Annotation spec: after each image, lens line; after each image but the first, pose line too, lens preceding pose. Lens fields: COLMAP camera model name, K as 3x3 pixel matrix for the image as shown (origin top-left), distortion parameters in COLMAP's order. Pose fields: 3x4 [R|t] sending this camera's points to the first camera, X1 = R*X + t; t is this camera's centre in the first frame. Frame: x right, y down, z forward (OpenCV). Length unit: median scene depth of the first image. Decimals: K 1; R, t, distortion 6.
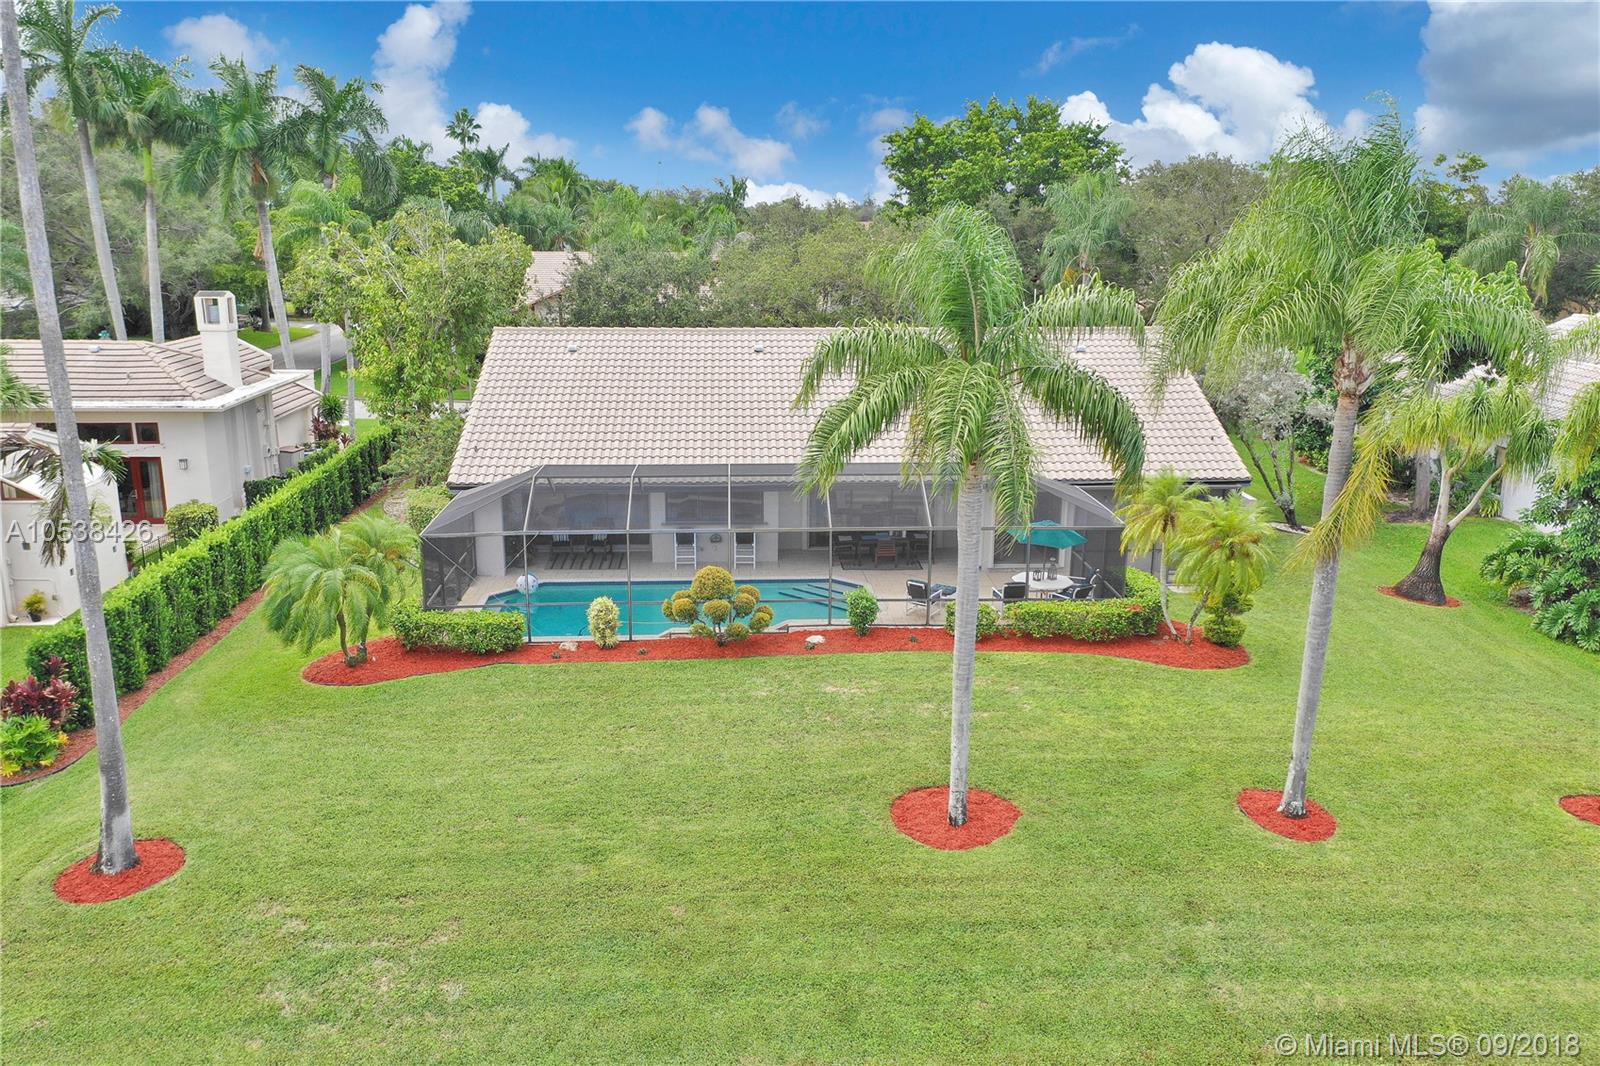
lens RADIAL K [[1270.4, 0, 800.0], [0, 1270.4, 533.0], [0, 0, 1]] dist [-0.004468, 0.018172]
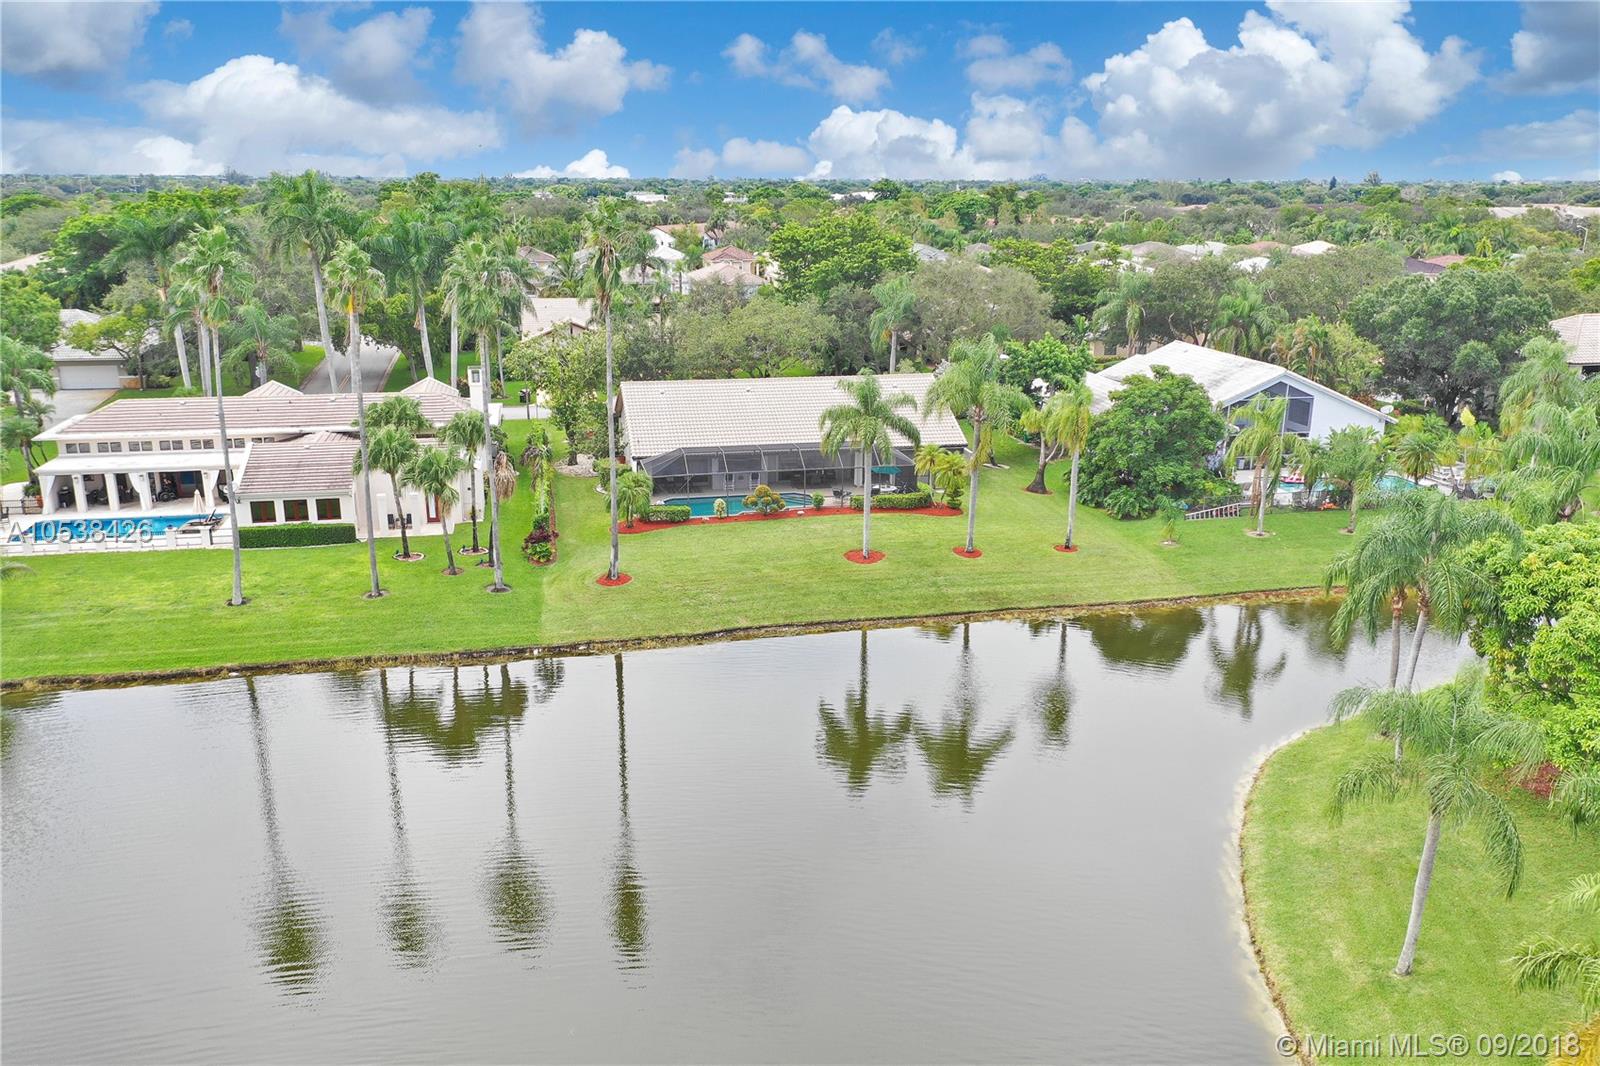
lens RADIAL K [[1270.4, 0, 800.0], [0, 1270.4, 533.0], [0, 0, 1]] dist [-0.004468, 0.018172]
pose [[0.988298, -0.041164, 0.146877, -0.375024], [0.036978, 0.998831, 0.031120, 0.045464], [-0.147986, -0.025325, 0.988665, -1.574899]]
